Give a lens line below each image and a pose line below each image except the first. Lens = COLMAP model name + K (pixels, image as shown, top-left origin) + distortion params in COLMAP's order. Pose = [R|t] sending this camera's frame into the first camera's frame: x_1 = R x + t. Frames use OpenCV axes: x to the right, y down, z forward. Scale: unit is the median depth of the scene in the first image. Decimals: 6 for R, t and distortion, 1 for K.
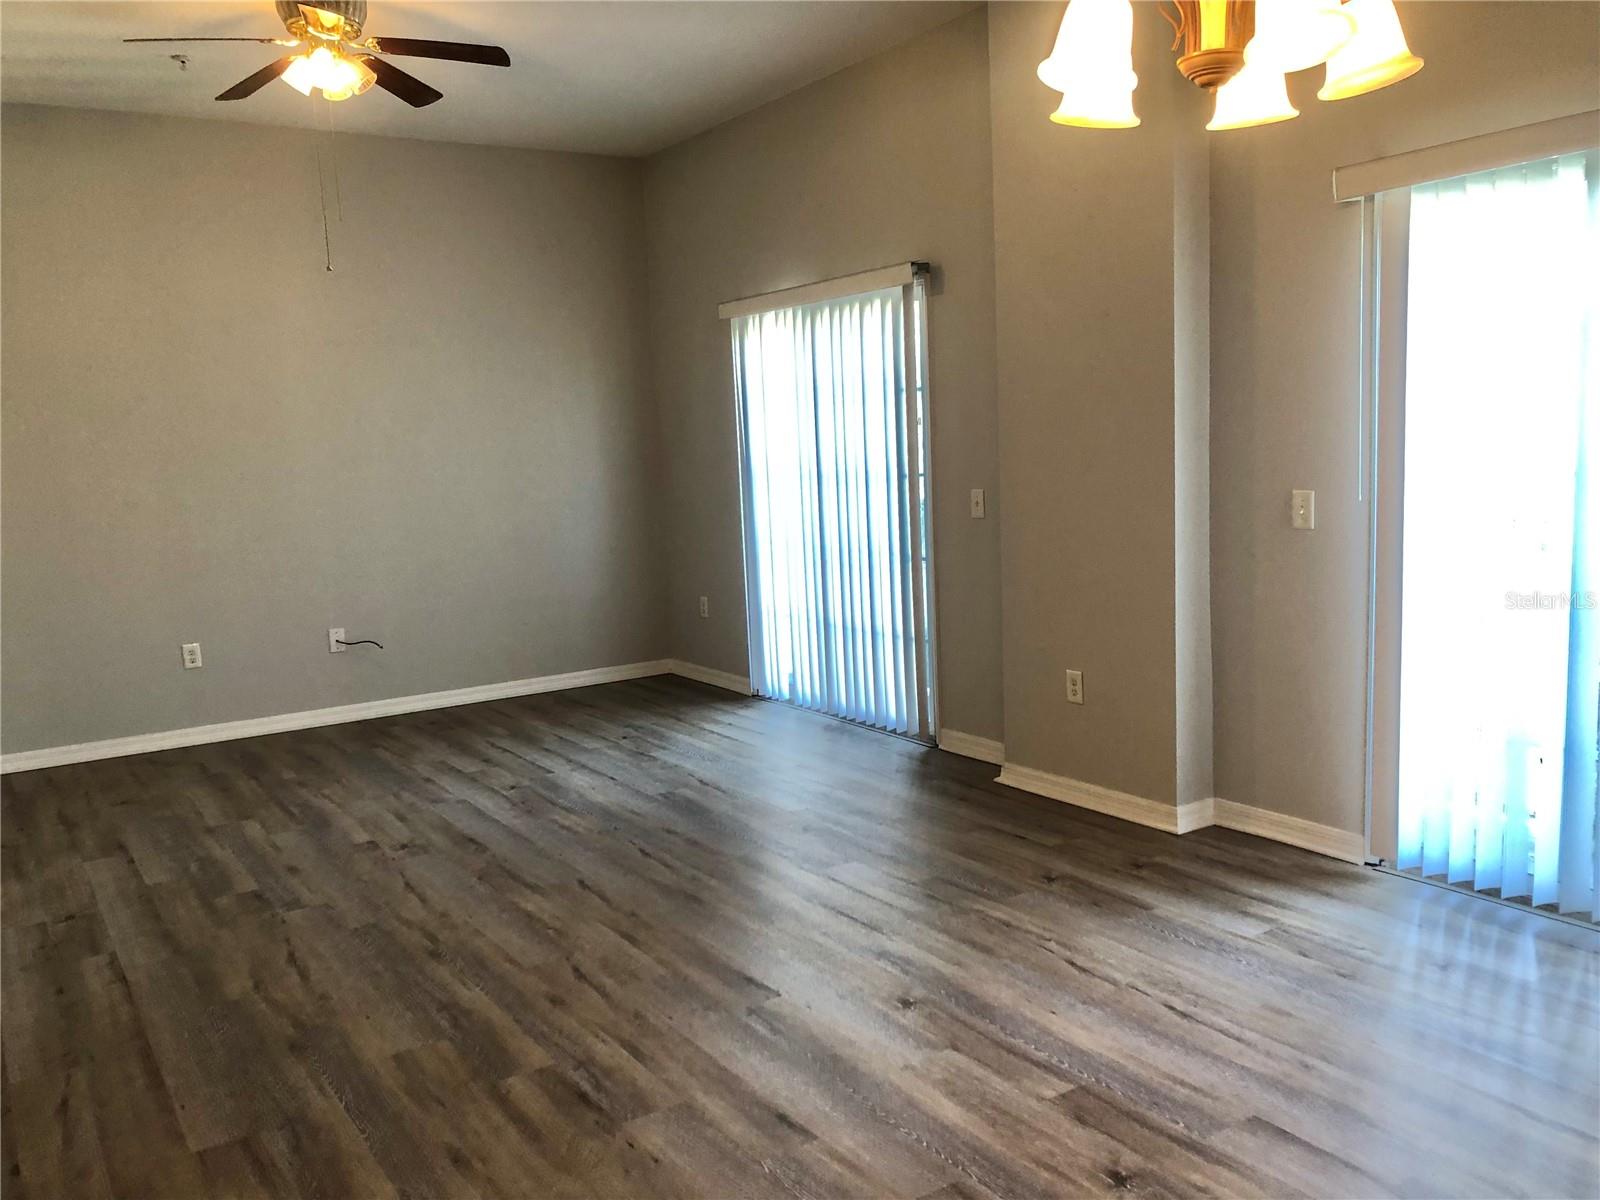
lens RADIAL K [[1313.1, 0, 806.4], [0, 1313.1, 594.3], [0, 0, 1]] dist [0.028656, 0.001270]
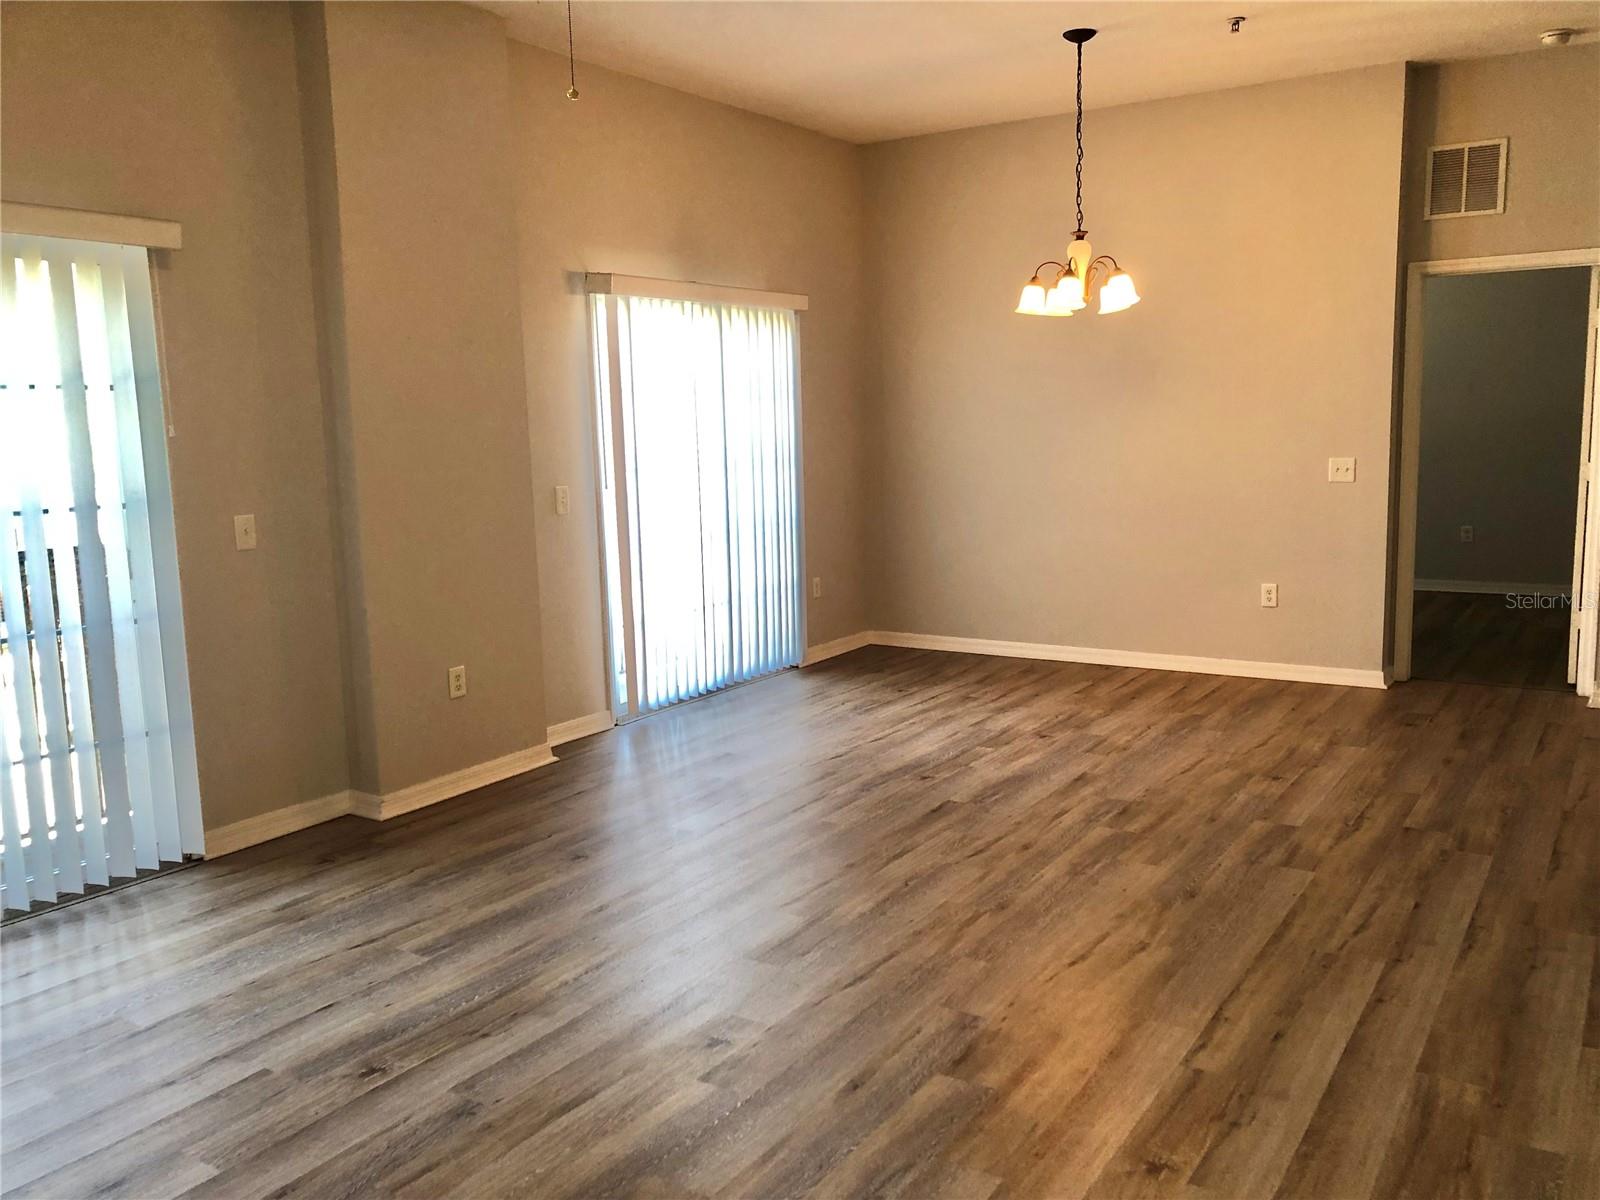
lens RADIAL K [[1313.1, 0, 806.4], [0, 1313.1, 594.3], [0, 0, 1]] dist [0.028656, 0.001270]
pose [[-0.404577, -0.071080, 0.911738, -0.984184], [0.152468, 0.977778, 0.143885, -0.123202], [-0.901705, 0.197223, -0.384749, 1.272153]]
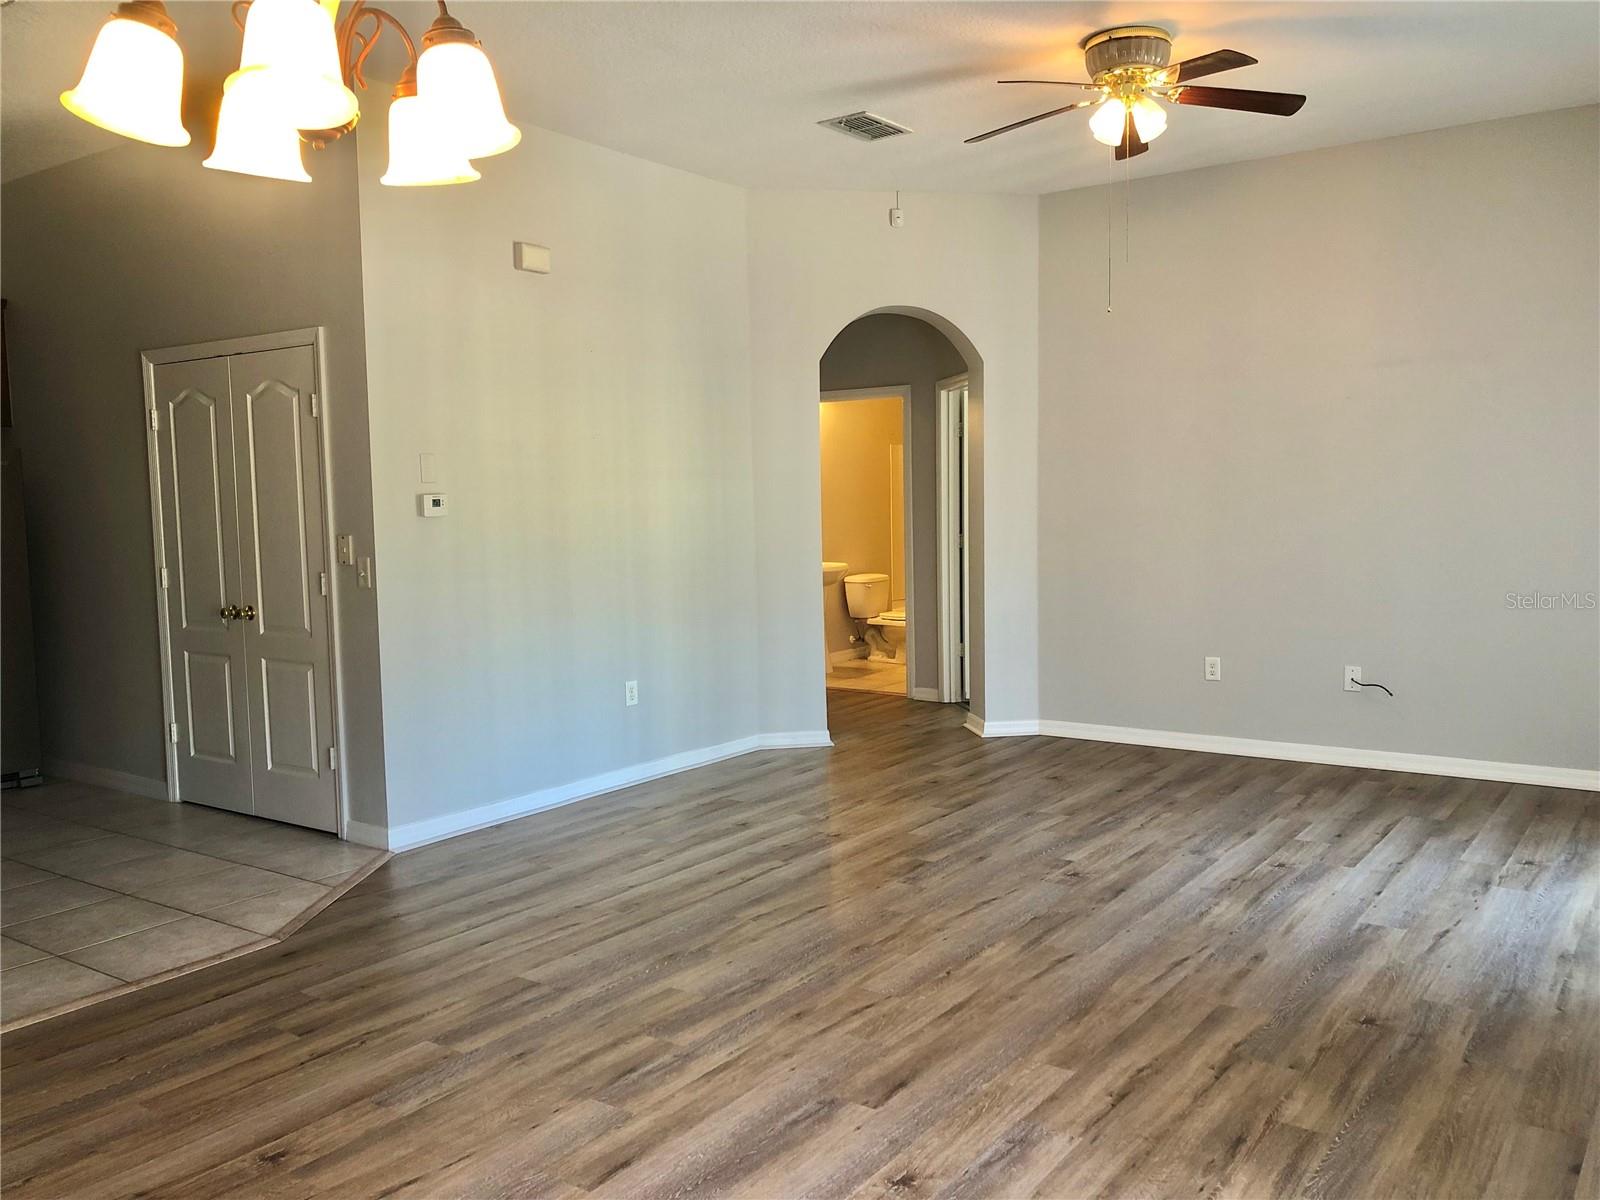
lens RADIAL K [[1298.1, 0, 808.4], [0, 1298.1, 603.3], [0, 0, 1]] dist [0.021760, -0.007496]
pose [[0.367538, 0.114865, -0.922888, 0.572436], [-0.108974, 0.990826, 0.079923, -0.081589], [0.923602, 0.071196, 0.376683, 0.453002]]
